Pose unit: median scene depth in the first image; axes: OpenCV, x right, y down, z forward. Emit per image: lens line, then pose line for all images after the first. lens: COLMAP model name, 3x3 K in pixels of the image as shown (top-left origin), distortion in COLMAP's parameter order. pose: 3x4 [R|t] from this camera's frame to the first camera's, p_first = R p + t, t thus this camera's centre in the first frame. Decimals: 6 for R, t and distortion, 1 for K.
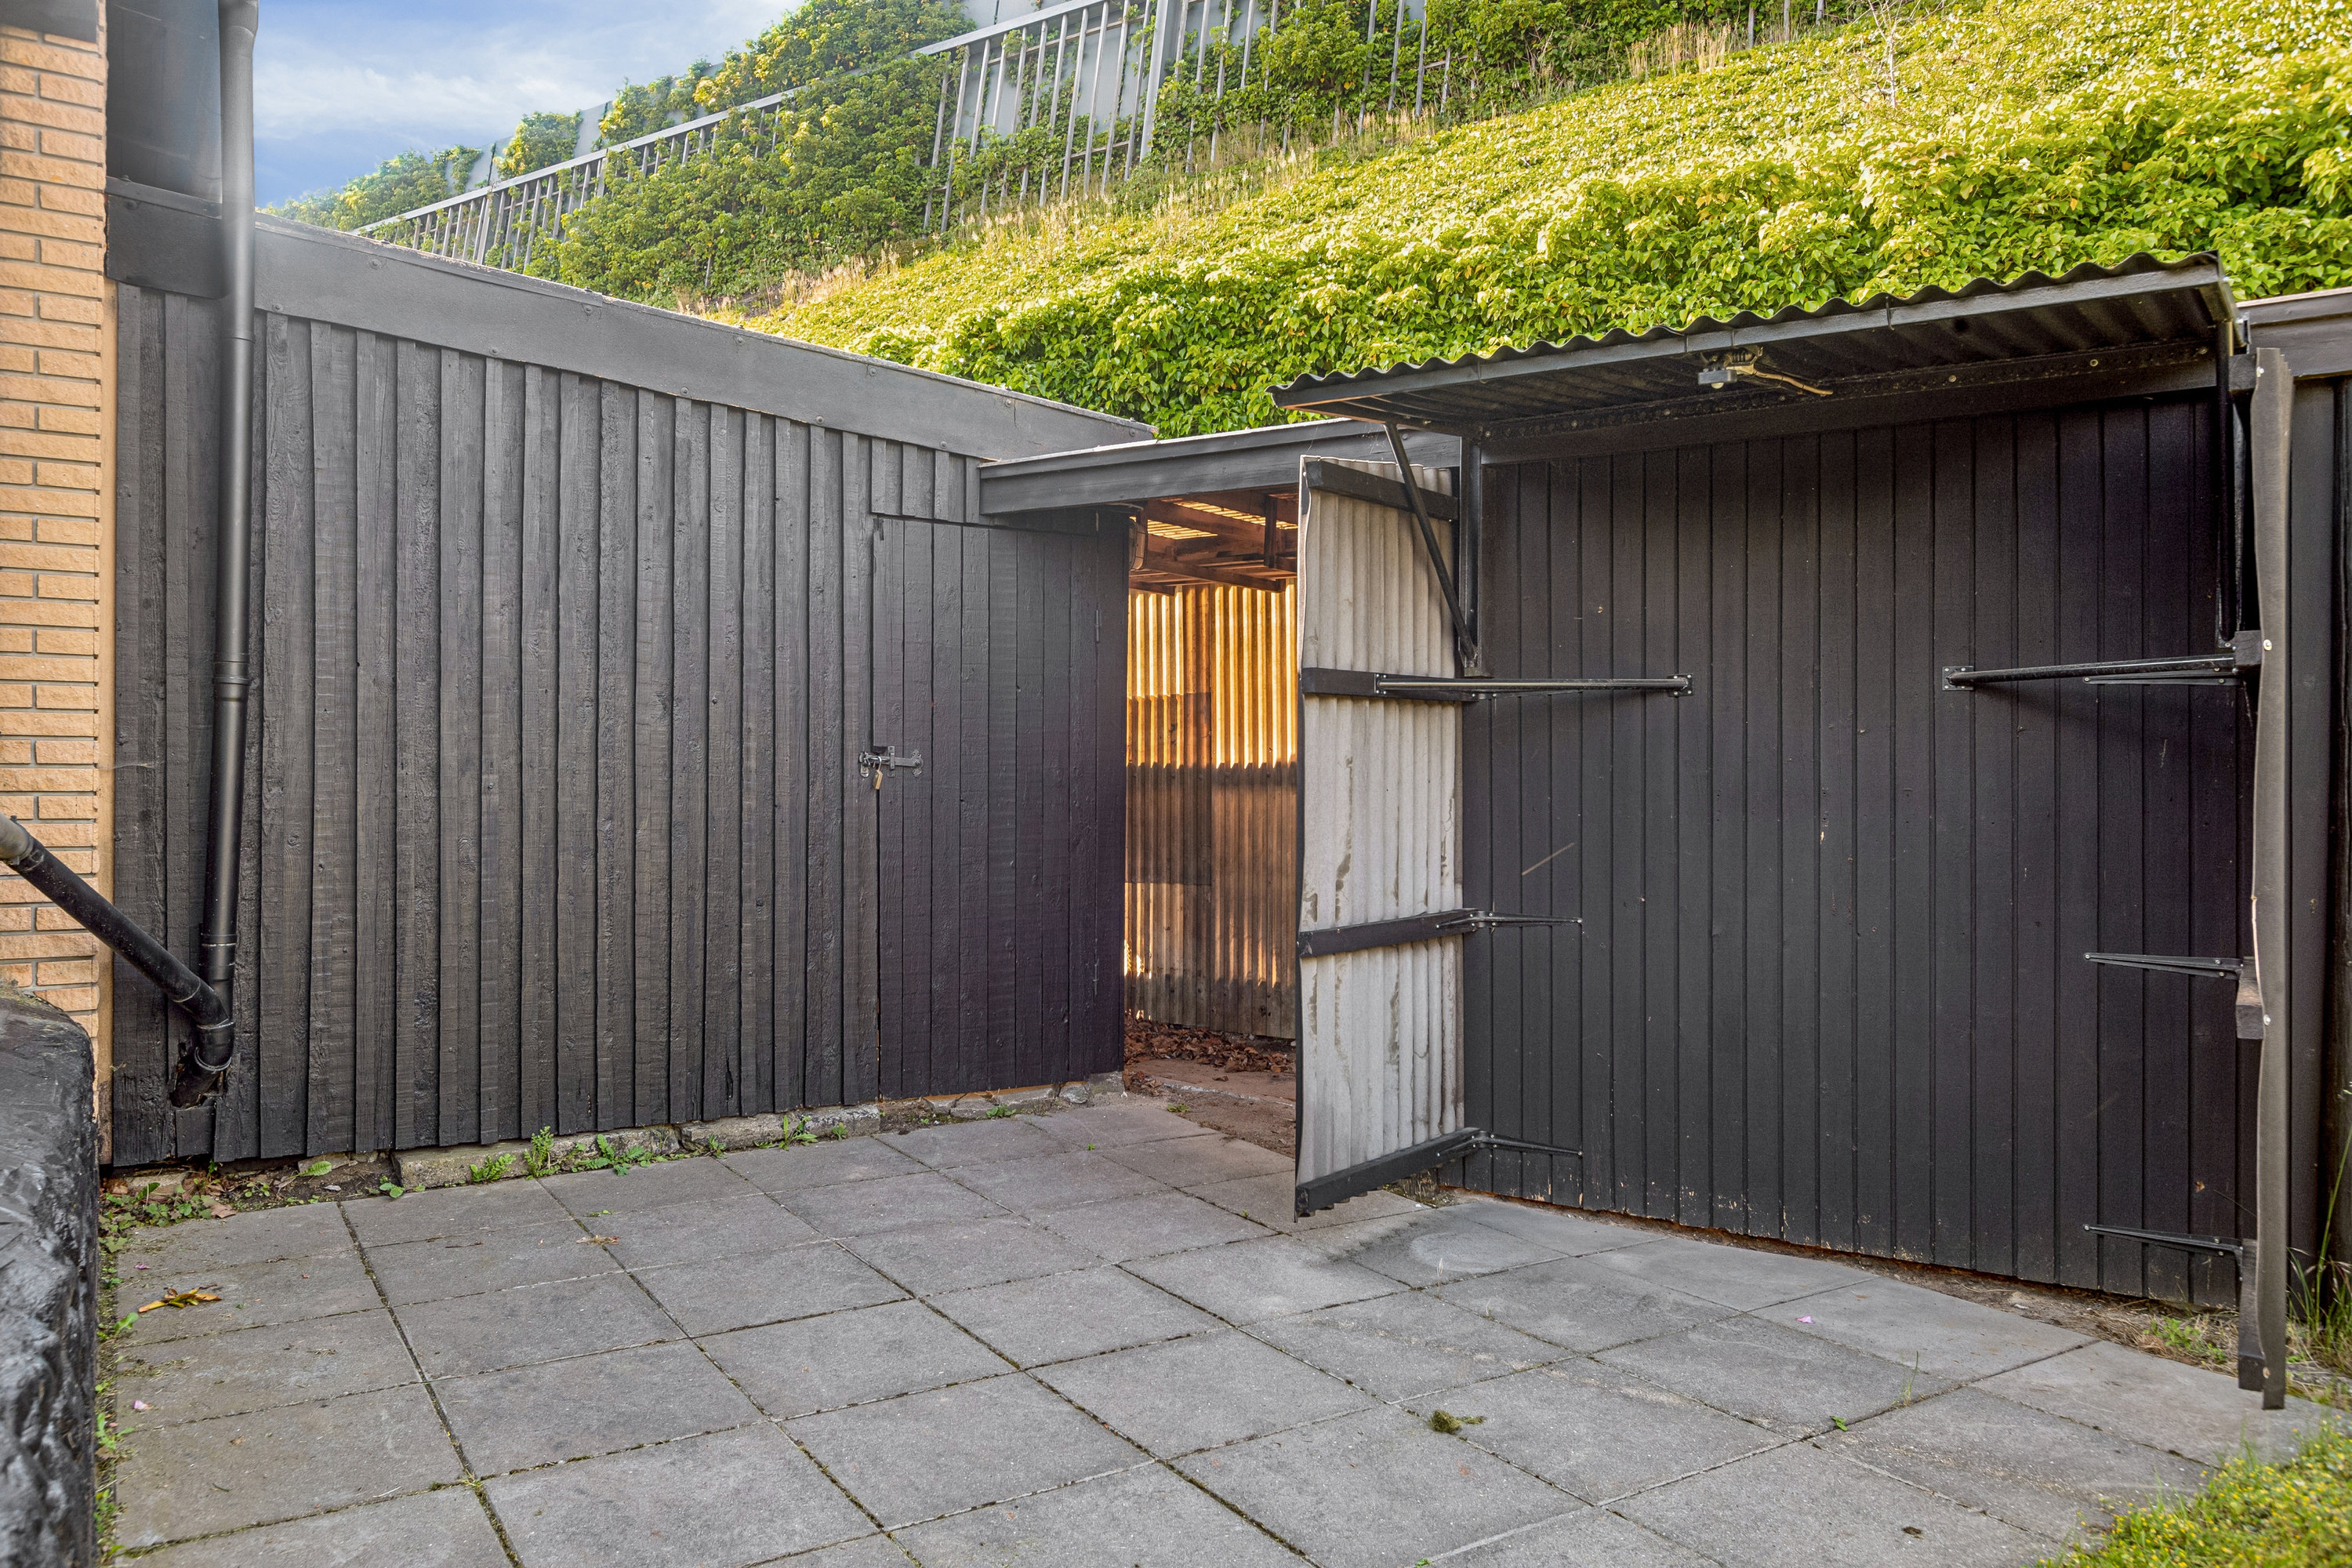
lens RADIAL K [[1629.6, 0, 1176.0], [0, 1629.6, 784.0], [0, 0, 1]] dist [-0.000434, 0.003330]
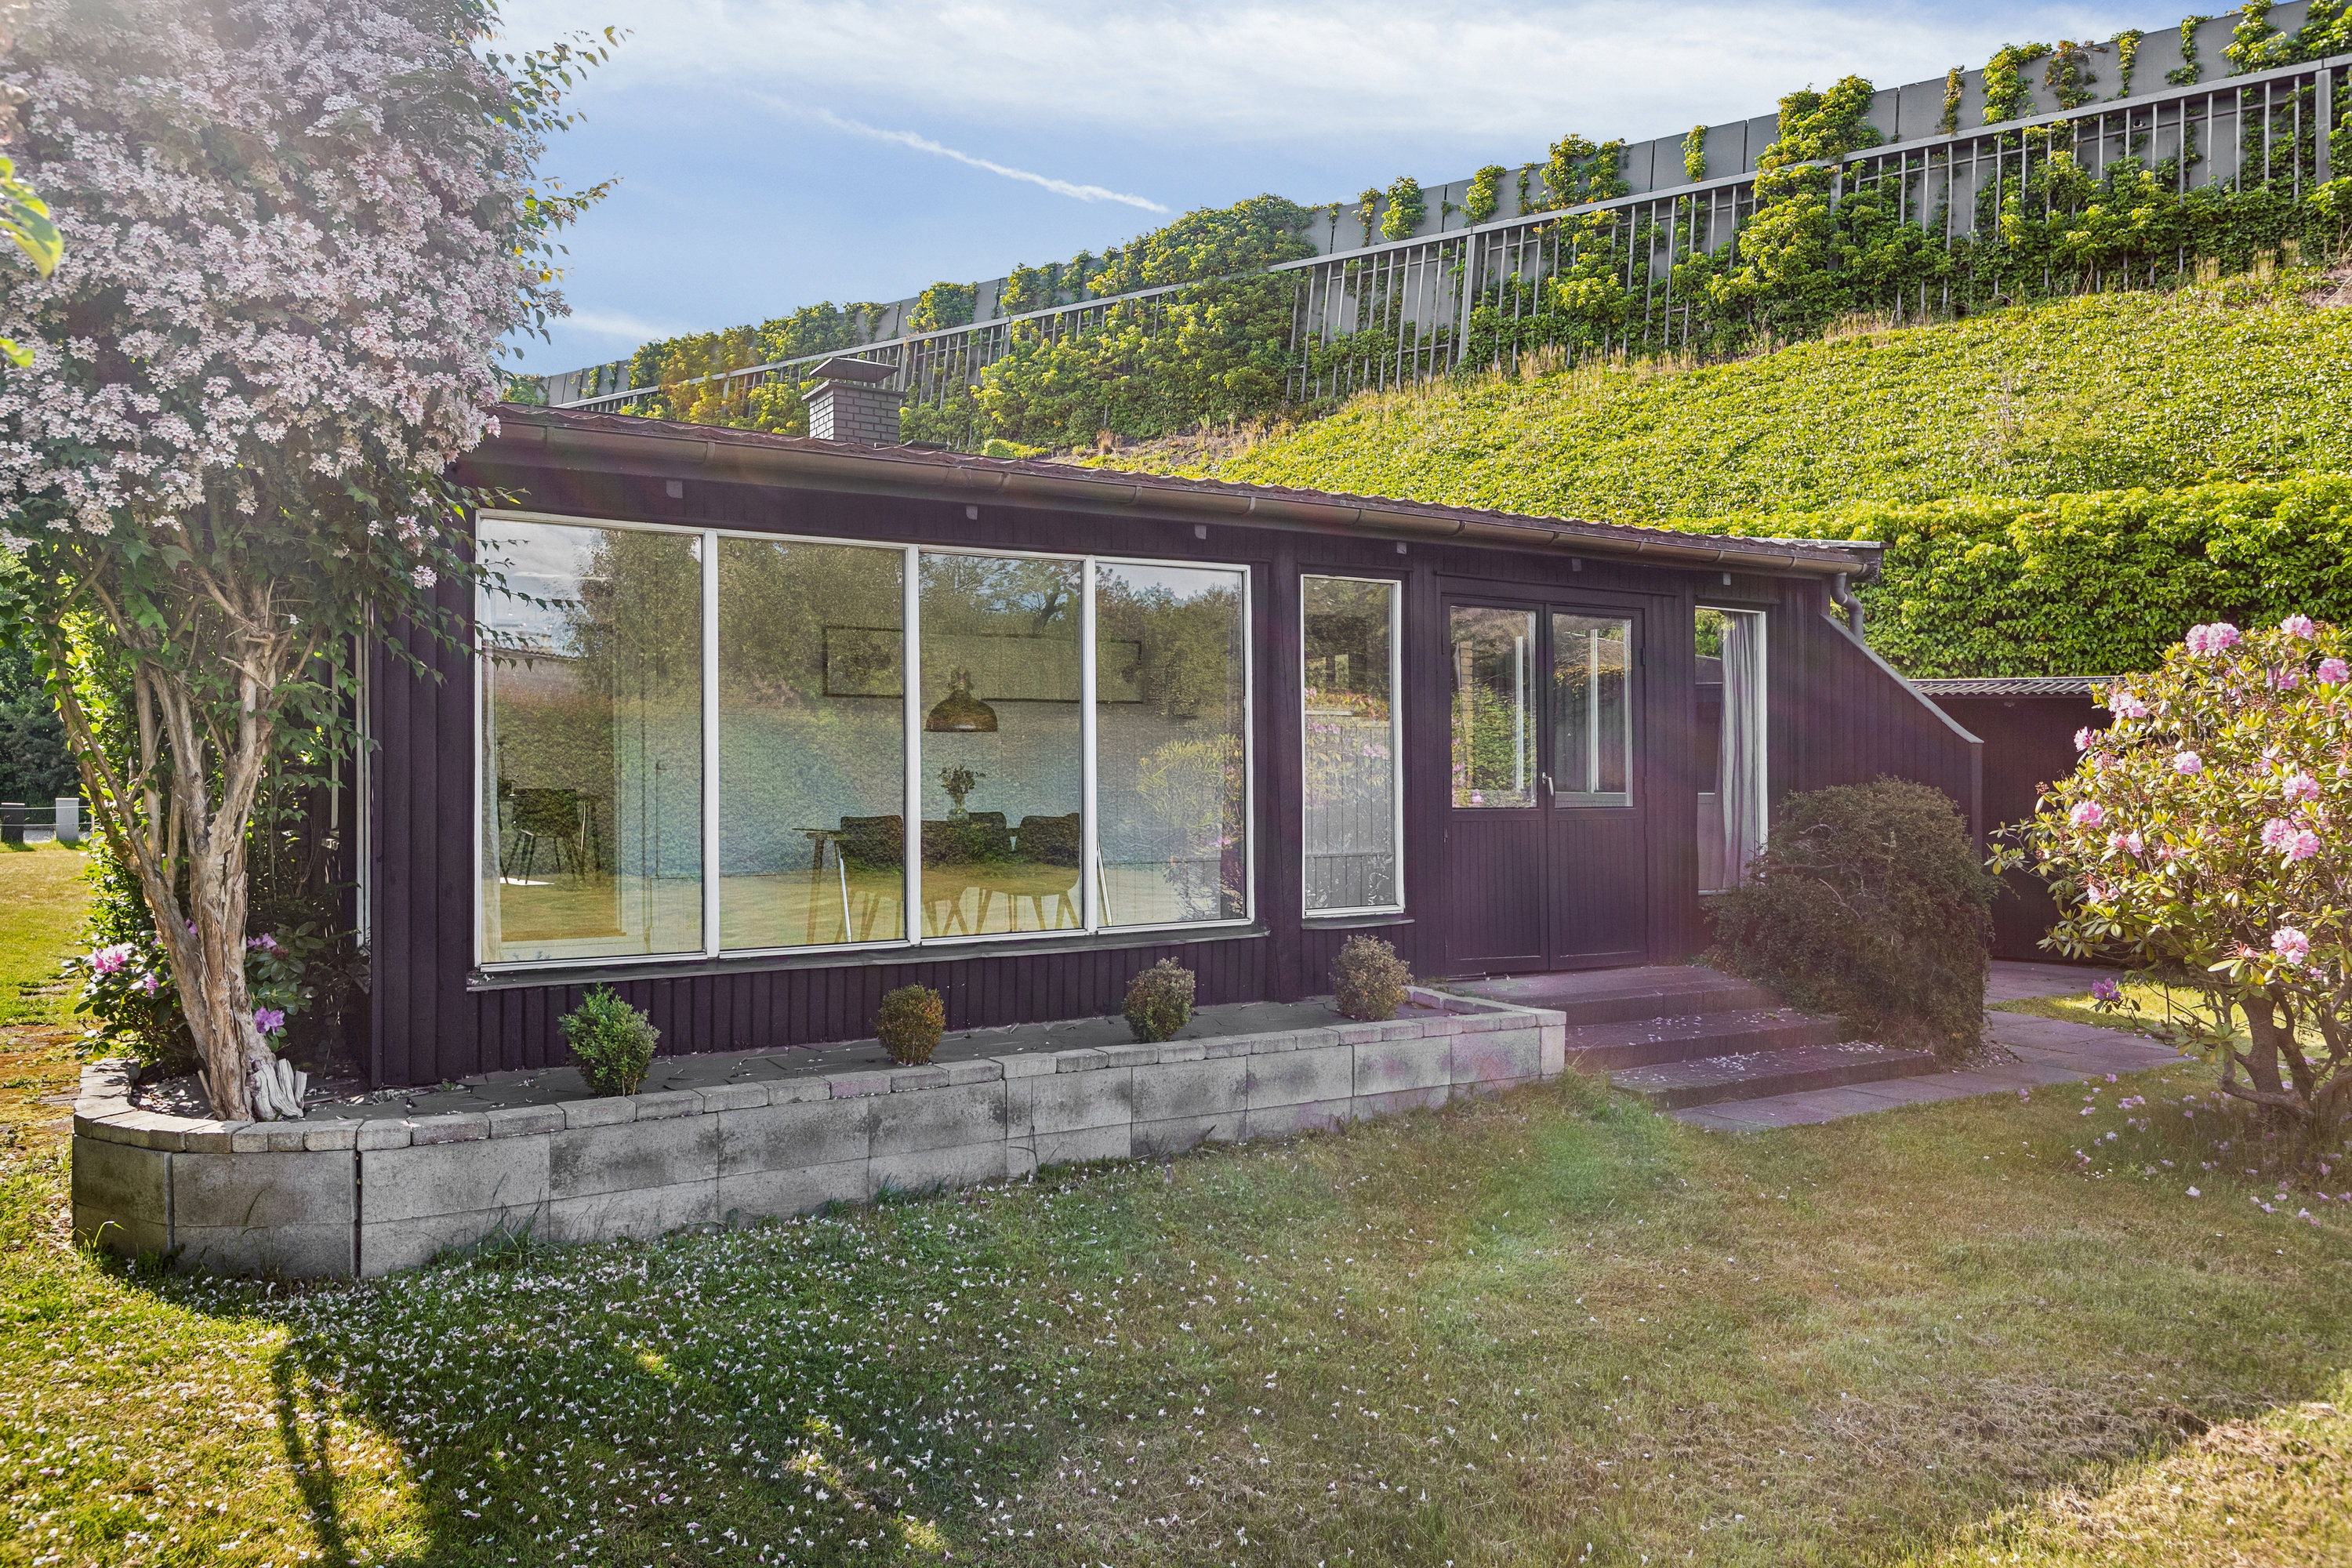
lens RADIAL K [[1597.8, 0, 1165.6], [0, 1597.8, 724.8], [0, 0, 1]] dist [-0.009273, 0.000827]
pose [[0.999181, -0.004739, -0.040183, -0.212638], [0.003610, 0.999598, -0.028108, -0.016107], [0.040300, 0.027940, 0.998797, -0.397802]]
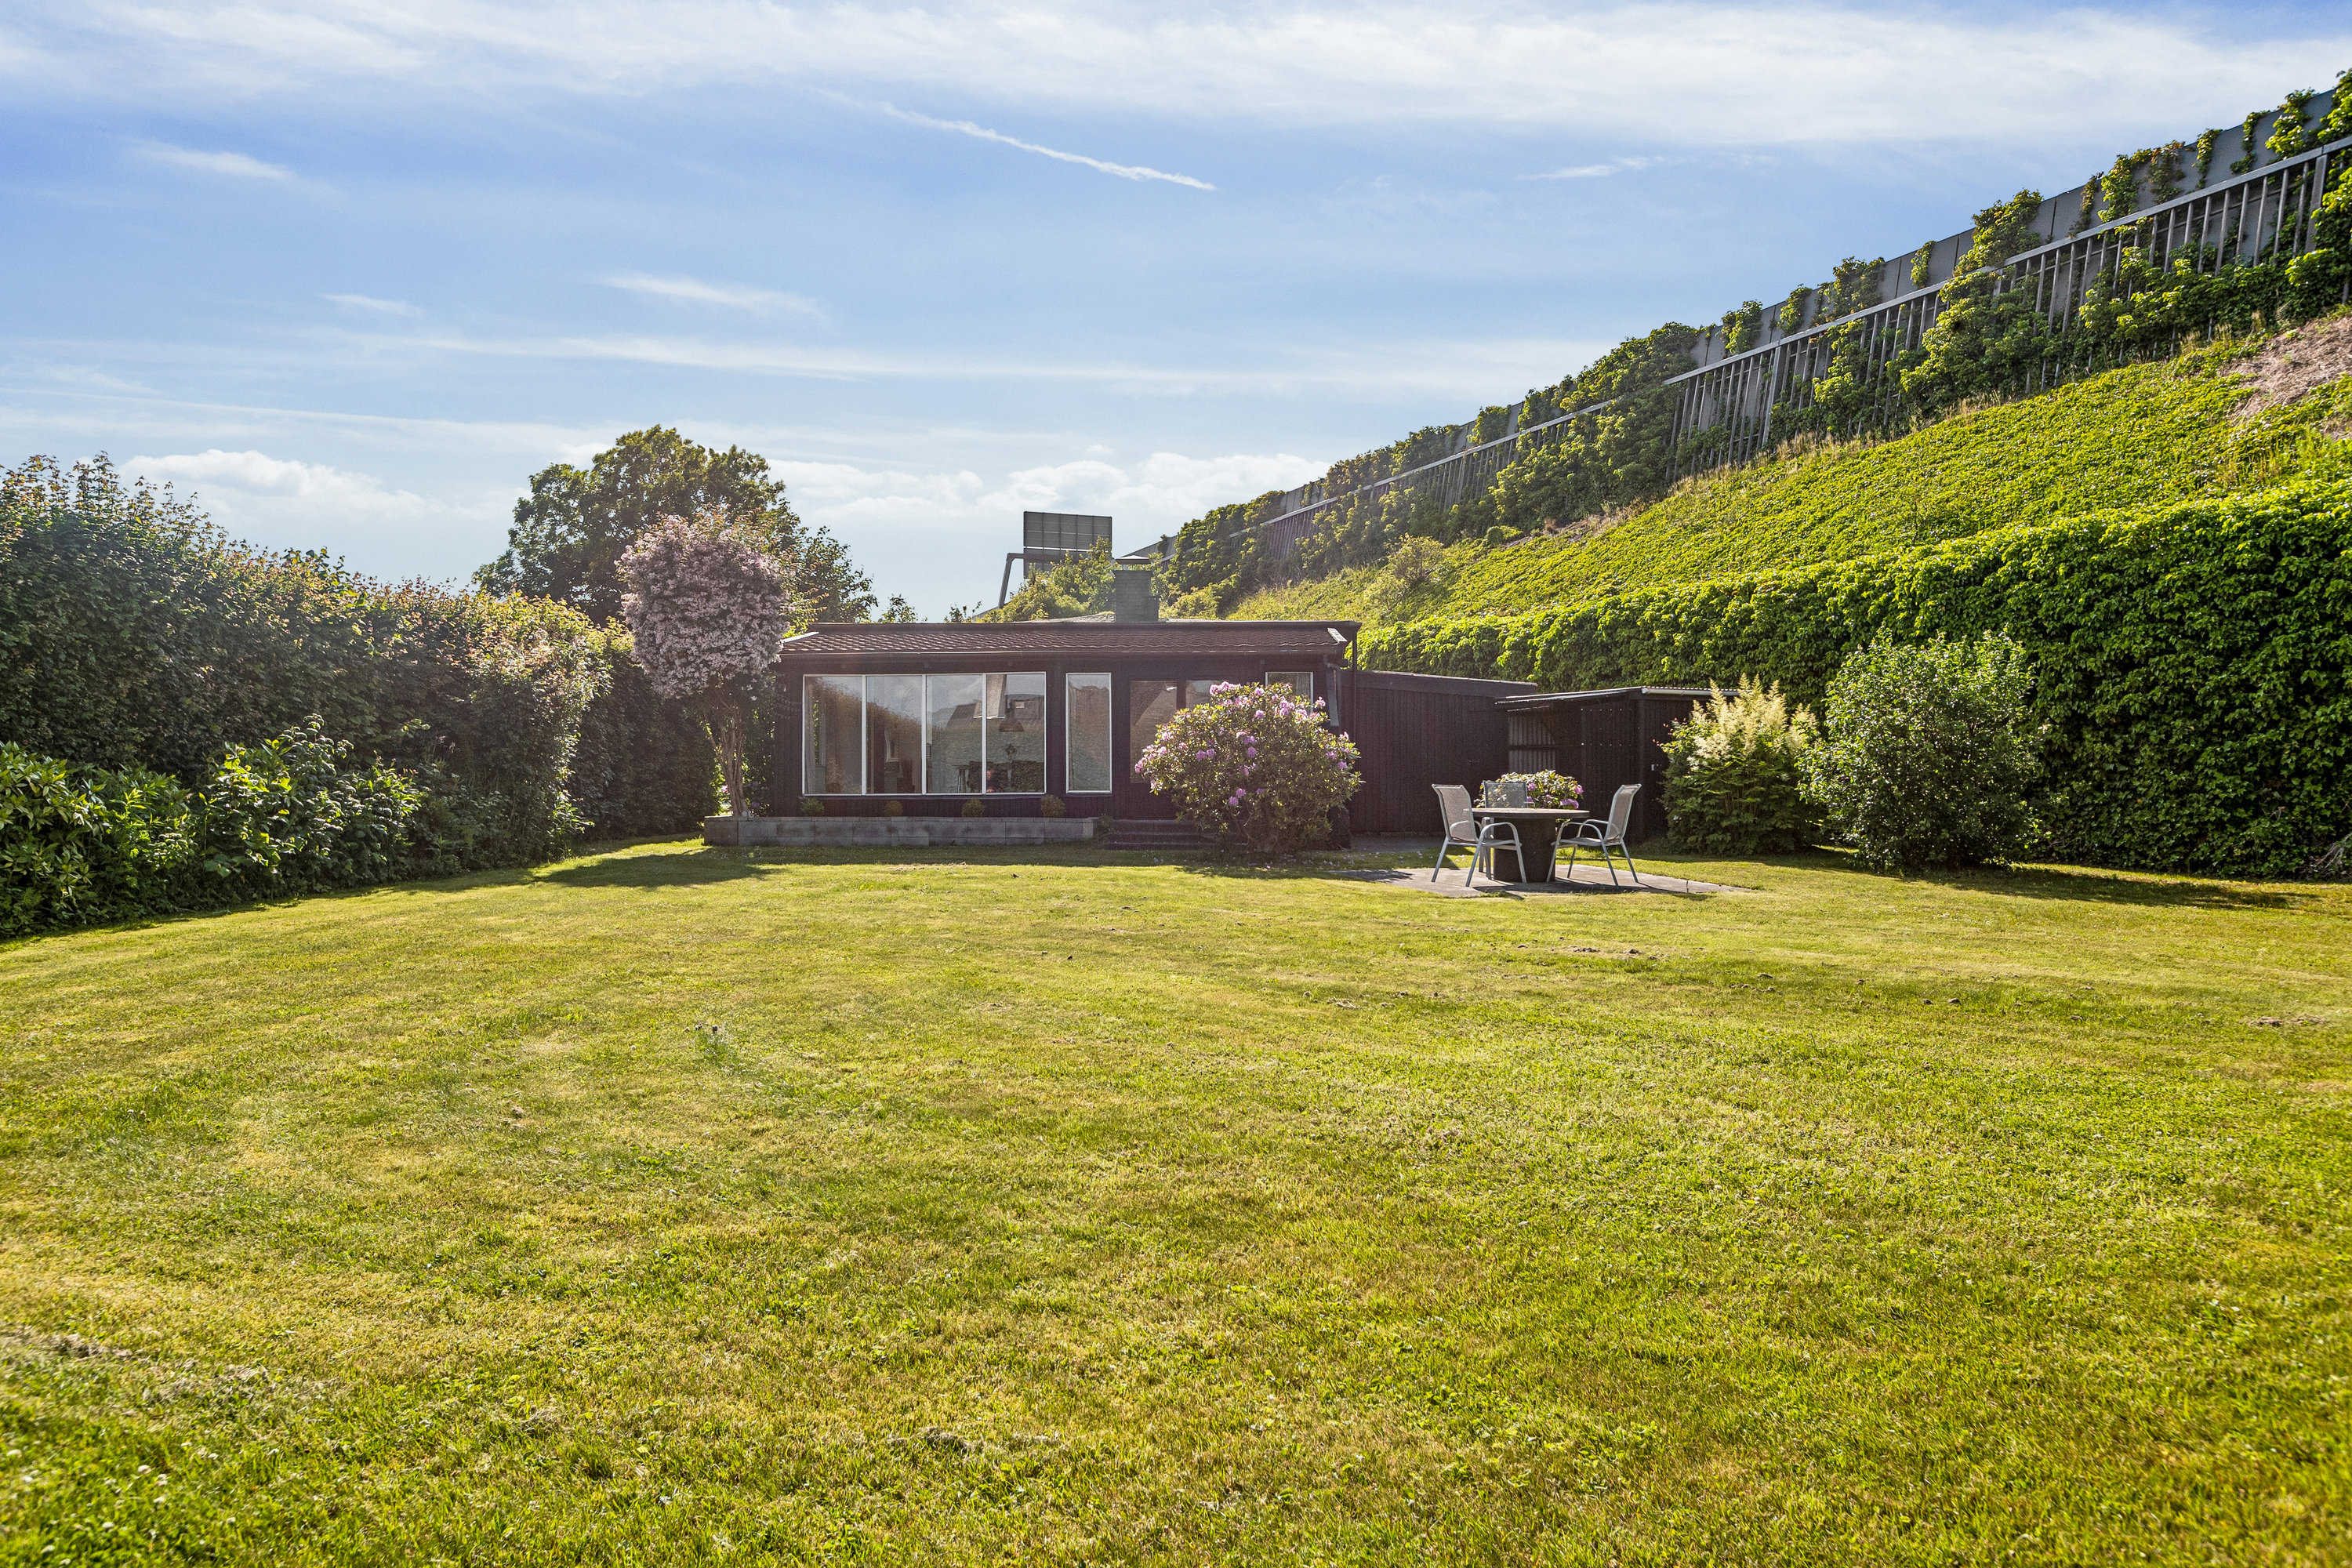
lens RADIAL K [[1597.8, 0, 1165.6], [0, 1597.8, 724.8], [0, 0, 1]] dist [-0.009273, 0.000827]
pose [[0.808187, -0.031699, -0.588072, 0.464337], [0.005494, 0.998913, -0.046294, 0.021809], [0.588900, 0.034184, 0.807483, -0.834804]]
